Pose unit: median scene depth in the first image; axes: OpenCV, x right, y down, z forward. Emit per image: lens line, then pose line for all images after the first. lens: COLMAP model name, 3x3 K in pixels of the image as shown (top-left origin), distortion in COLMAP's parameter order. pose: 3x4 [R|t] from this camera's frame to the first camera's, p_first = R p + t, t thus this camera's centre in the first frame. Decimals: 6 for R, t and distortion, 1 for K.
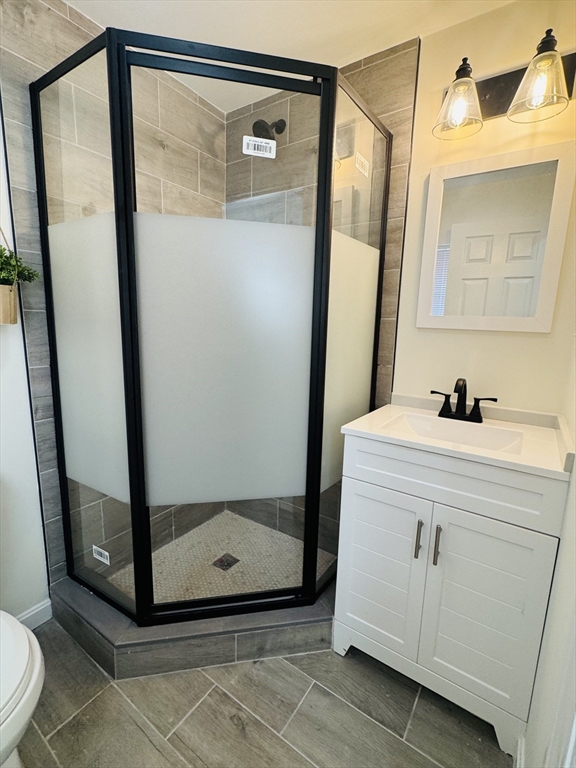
lens RADIAL K [[353.9, 0, 285.9], [0, 353.9, 380.8], [0, 0, 1]] dist [-0.002251, 0.000311]
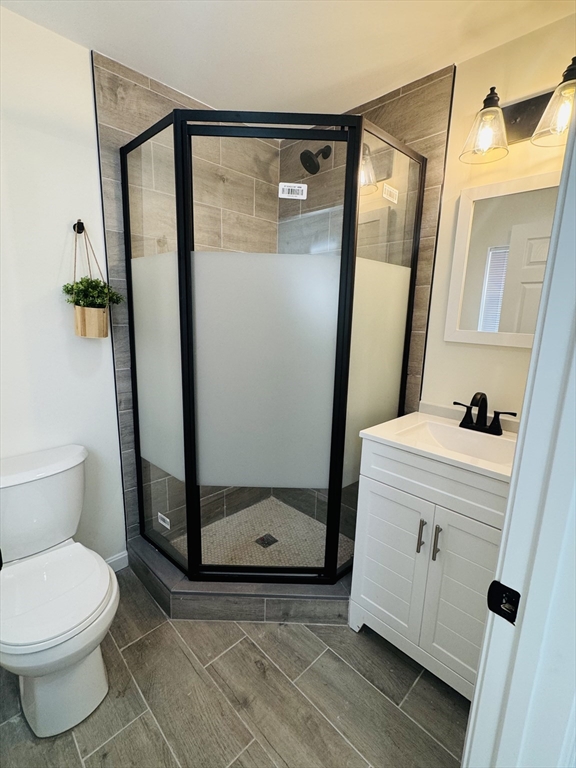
lens RADIAL K [[353.9, 0, 285.9], [0, 353.9, 380.8], [0, 0, 1]] dist [-0.002251, 0.000311]
pose [[0.981343, 0.035174, -0.189022, 0.123203], [-0.031315, 0.999236, 0.023366, -0.047062], [0.189699, -0.017011, 0.981695, -0.143444]]
